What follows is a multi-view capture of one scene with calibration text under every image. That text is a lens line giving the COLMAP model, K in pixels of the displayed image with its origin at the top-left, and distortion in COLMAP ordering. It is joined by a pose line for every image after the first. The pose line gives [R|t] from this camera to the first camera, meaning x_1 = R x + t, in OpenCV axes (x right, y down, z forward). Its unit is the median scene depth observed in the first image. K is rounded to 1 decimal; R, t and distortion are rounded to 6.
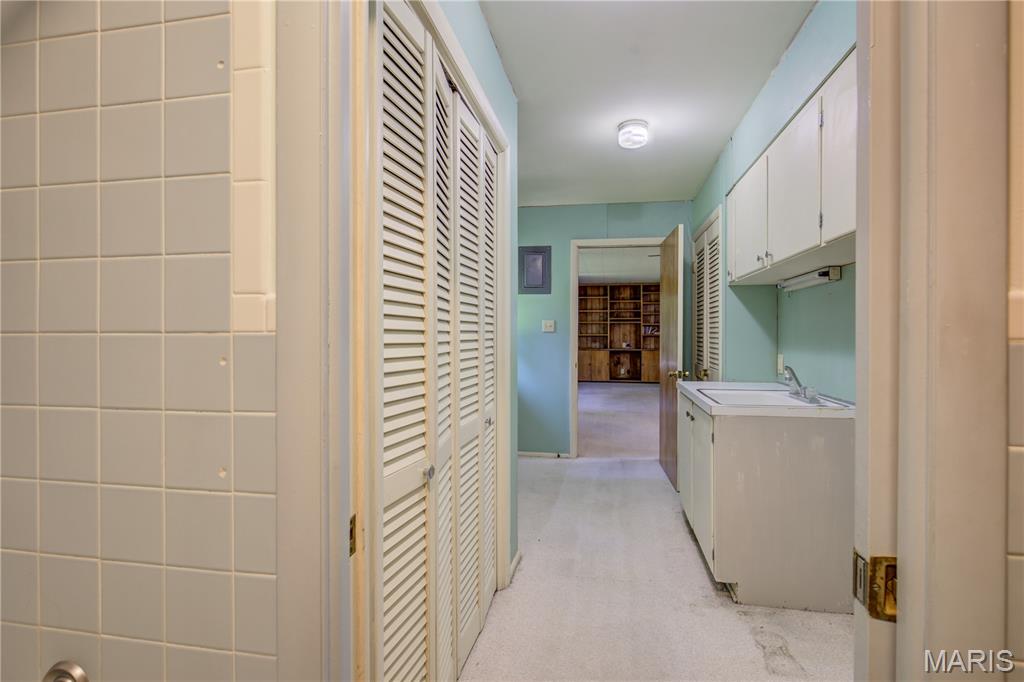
lens RADIAL K [[478.0, 0, 516.0], [0, 478.0, 322.7], [0, 0, 1]] dist [-0.002349, 0.000036]
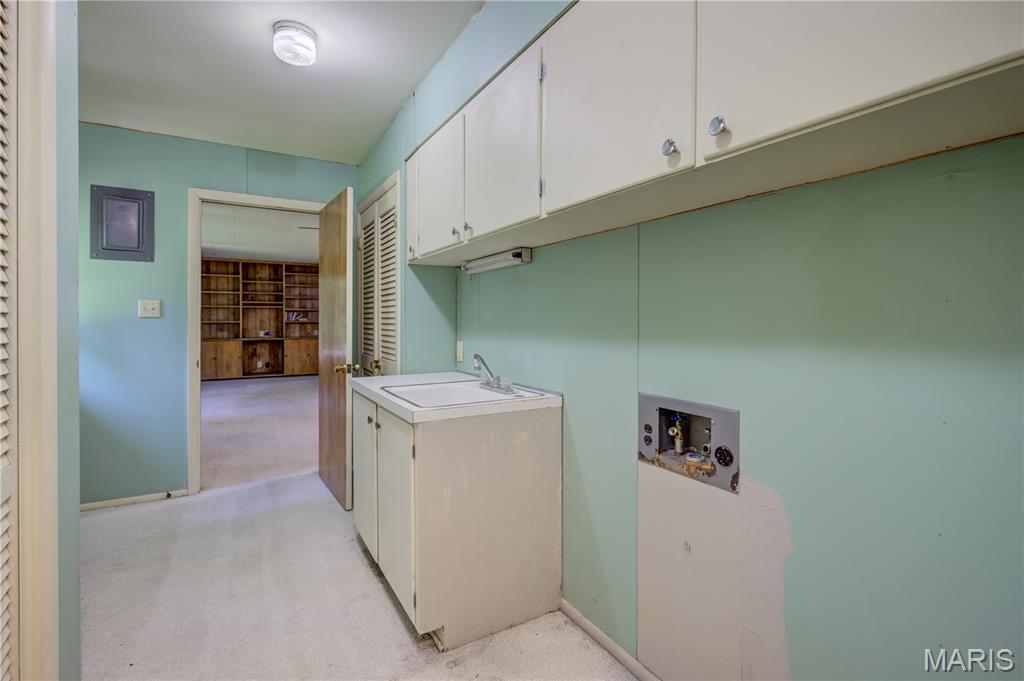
lens RADIAL K [[478.0, 0, 516.0], [0, 478.0, 322.2], [0, 0, 1]] dist [-0.002349, 0.000036]
pose [[0.750411, -0.004002, 0.660959, 0.012159], [-0.013600, 0.999676, 0.021493, 0.005842], [-0.660831, -0.025118, 0.750114, 0.173781]]
